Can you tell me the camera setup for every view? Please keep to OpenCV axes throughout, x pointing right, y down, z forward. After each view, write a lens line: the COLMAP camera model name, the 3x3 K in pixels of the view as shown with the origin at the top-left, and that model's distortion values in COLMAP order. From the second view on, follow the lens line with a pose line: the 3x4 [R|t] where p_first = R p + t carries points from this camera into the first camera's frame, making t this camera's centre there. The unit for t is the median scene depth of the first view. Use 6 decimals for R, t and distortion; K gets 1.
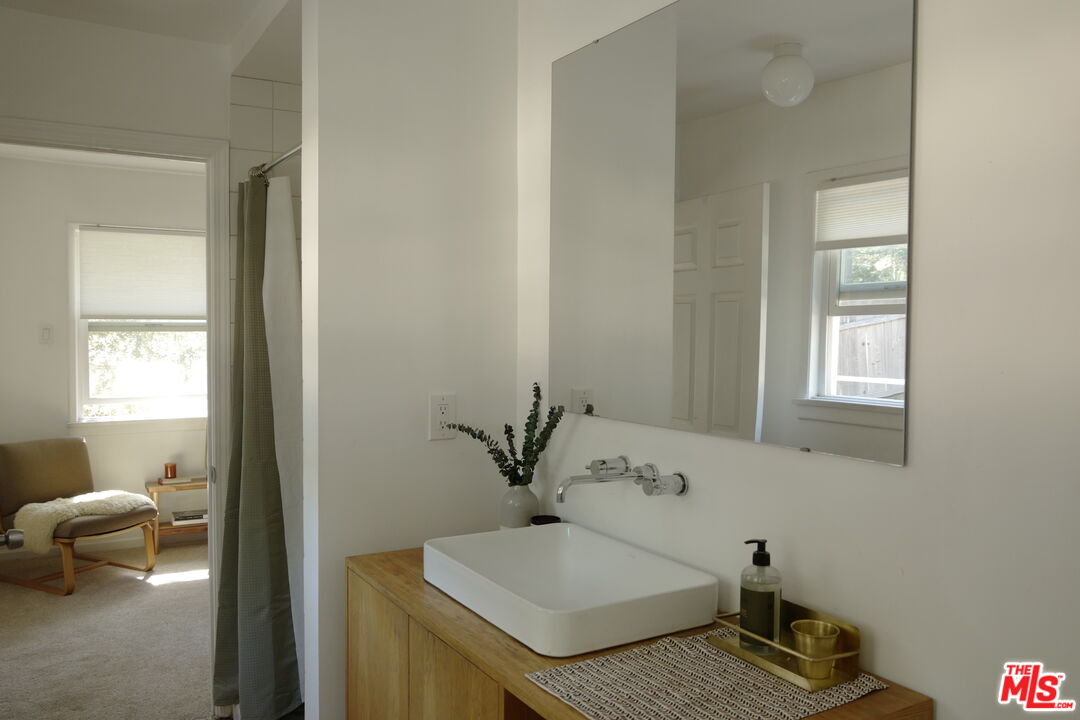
lens RADIAL K [[848.6, 0, 542.3], [0, 848.6, 356.7], [0, 0, 1]] dist [-0.034856, 0.001491]
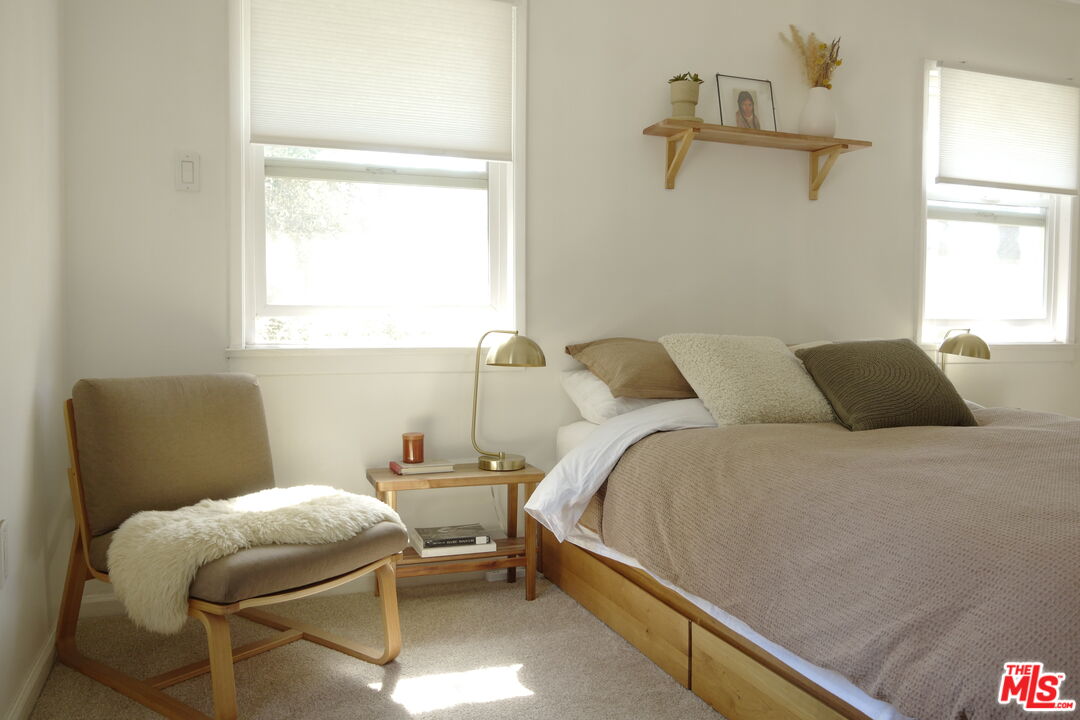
lens RADIAL K [[848.6, 0, 537.5], [0, 848.6, 362.6], [0, 0, 1]] dist [-0.034856, 0.001491]
pose [[0.985119, 0.011638, -0.171480, -0.310781], [-0.008291, 0.999761, 0.020220, 0.080198], [0.171674, -0.018497, 0.984980, 0.562318]]
